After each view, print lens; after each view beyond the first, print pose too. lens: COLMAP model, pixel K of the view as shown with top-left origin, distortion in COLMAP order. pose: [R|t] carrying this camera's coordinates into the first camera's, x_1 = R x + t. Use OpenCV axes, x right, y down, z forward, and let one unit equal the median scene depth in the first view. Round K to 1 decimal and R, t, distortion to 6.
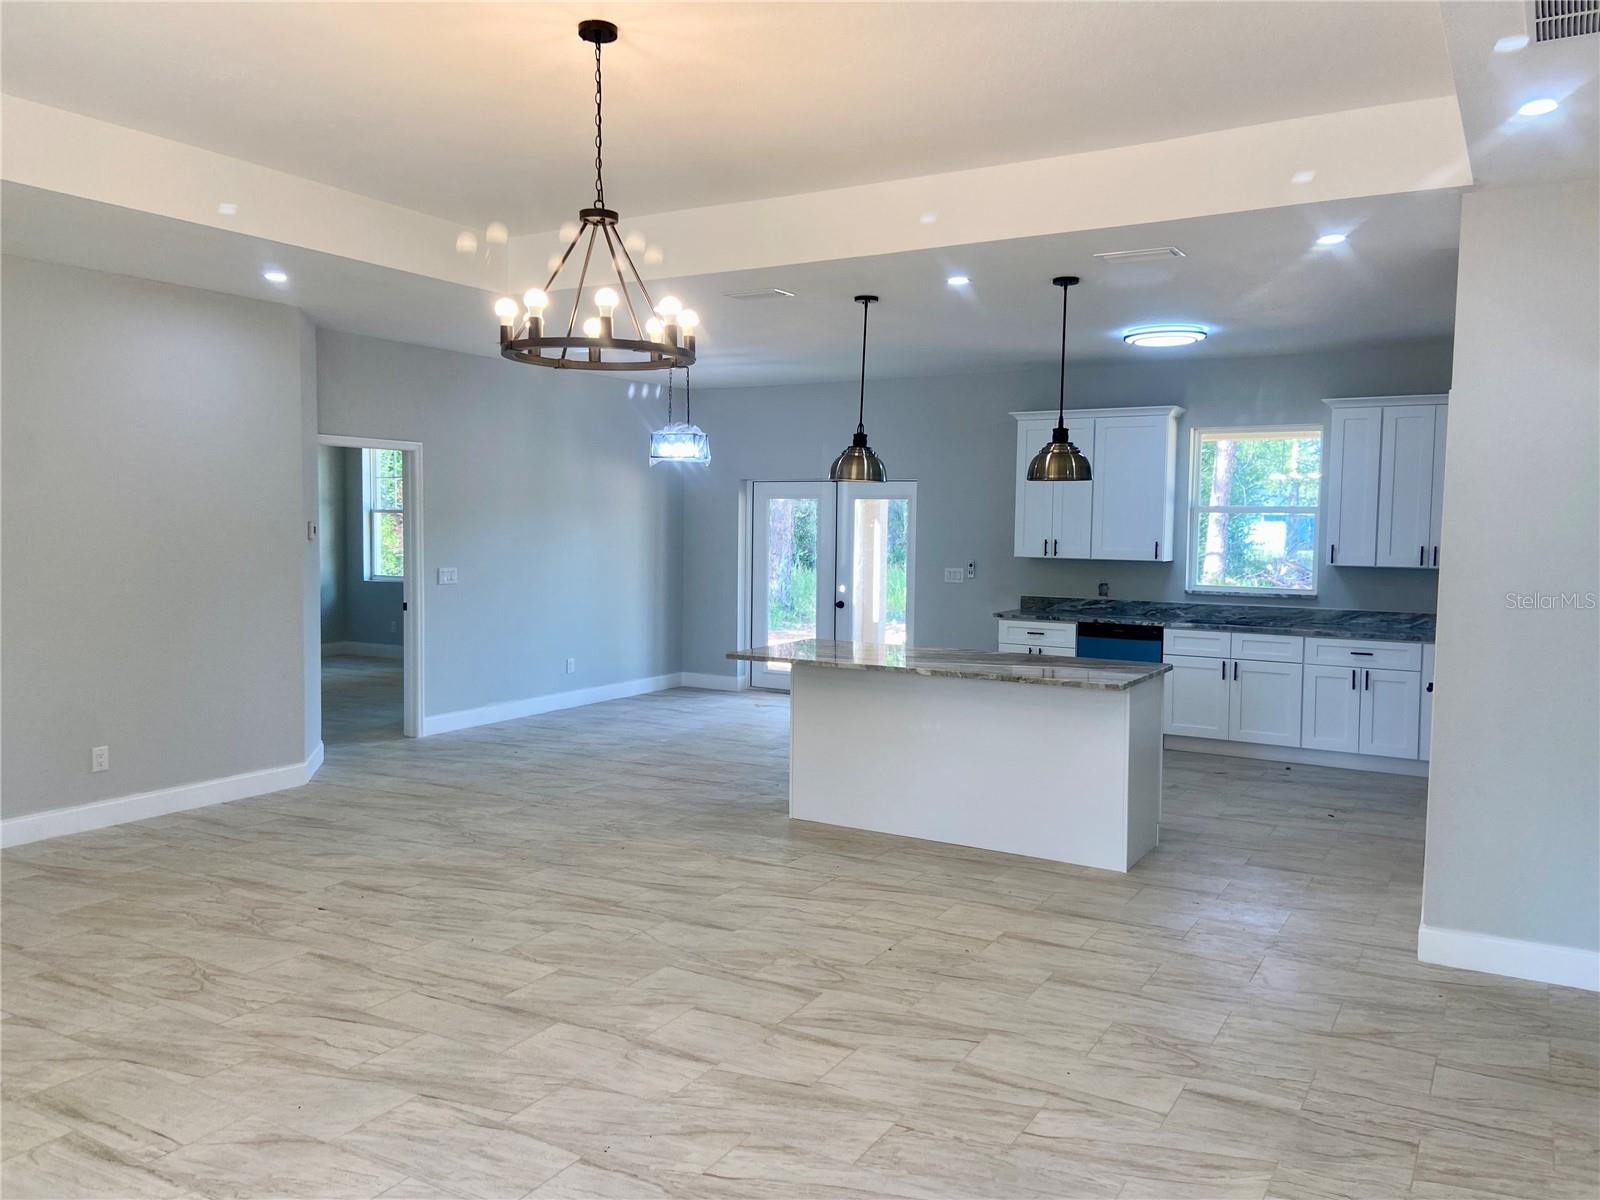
lens RADIAL K [[1242.0, 0, 800.0], [0, 1242.0, 600.0], [0, 0, 1]] dist [0.120251, -0.176025]
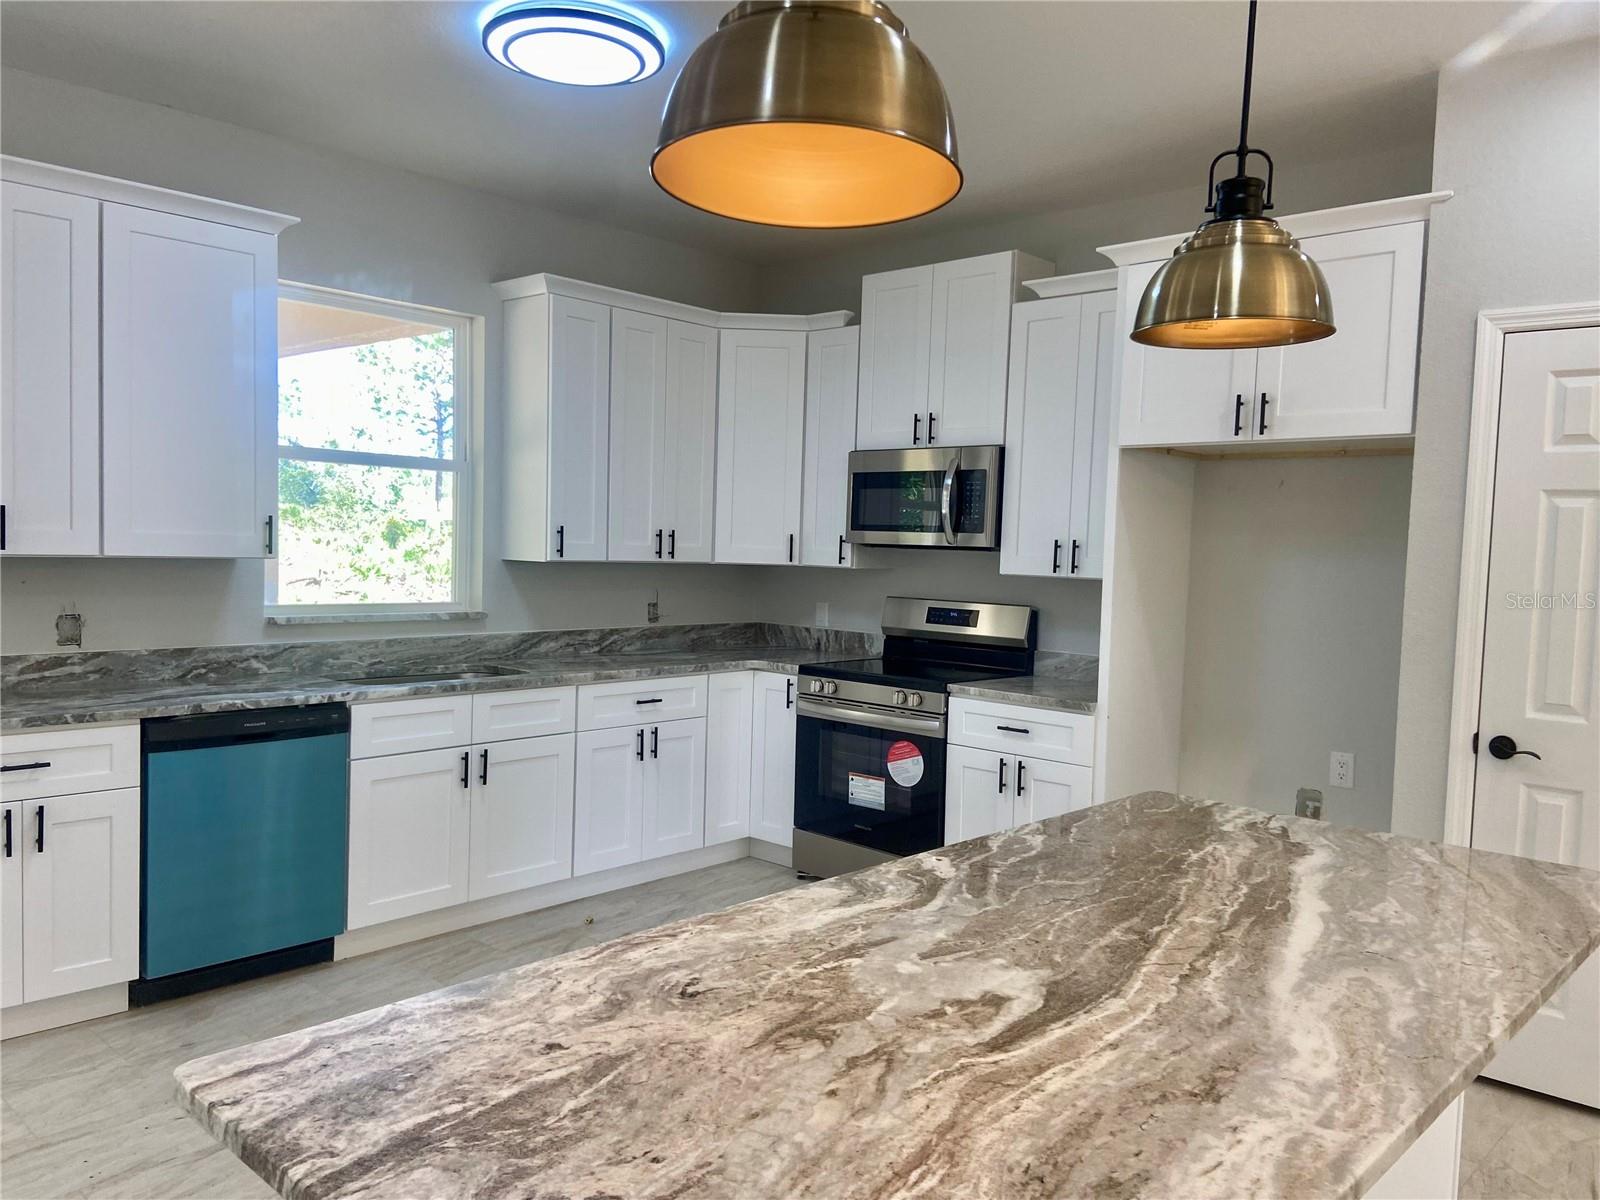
lens RADIAL K [[1242.0, 0, 800.0], [0, 1242.0, 600.0], [0, 0, 1]] dist [0.120251, -0.176025]
pose [[0.191982, -0.054861, 0.979864, -0.199130], [0.038463, 0.998090, 0.048346, -0.048635], [-0.980644, 0.028407, 0.193725, 1.151630]]
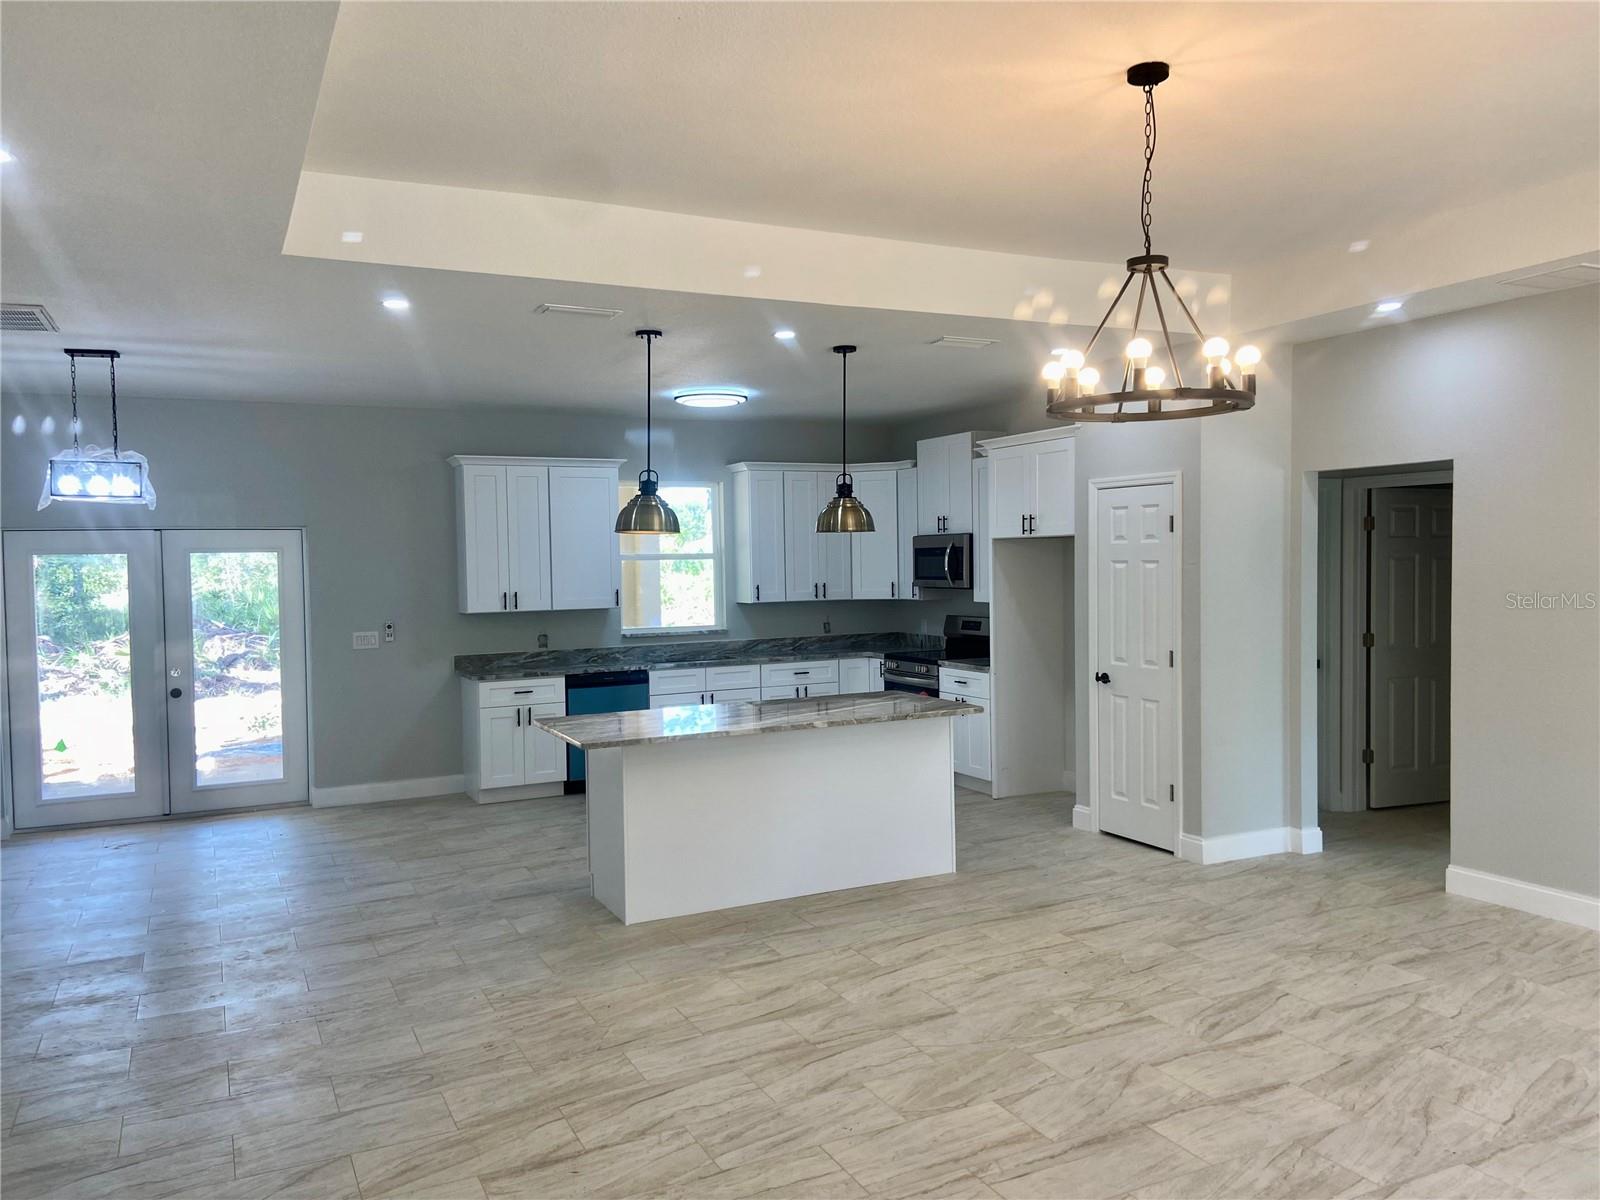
lens RADIAL K [[1242.0, 0, 800.0], [0, 1242.0, 600.0], [0, 0, 1]] dist [0.120251, -0.176025]
pose [[0.528354, -0.052407, 0.847405, -0.805425], [0.082386, 0.996548, 0.010264, -0.056852], [-0.845017, 0.064391, 0.530848, 0.518914]]
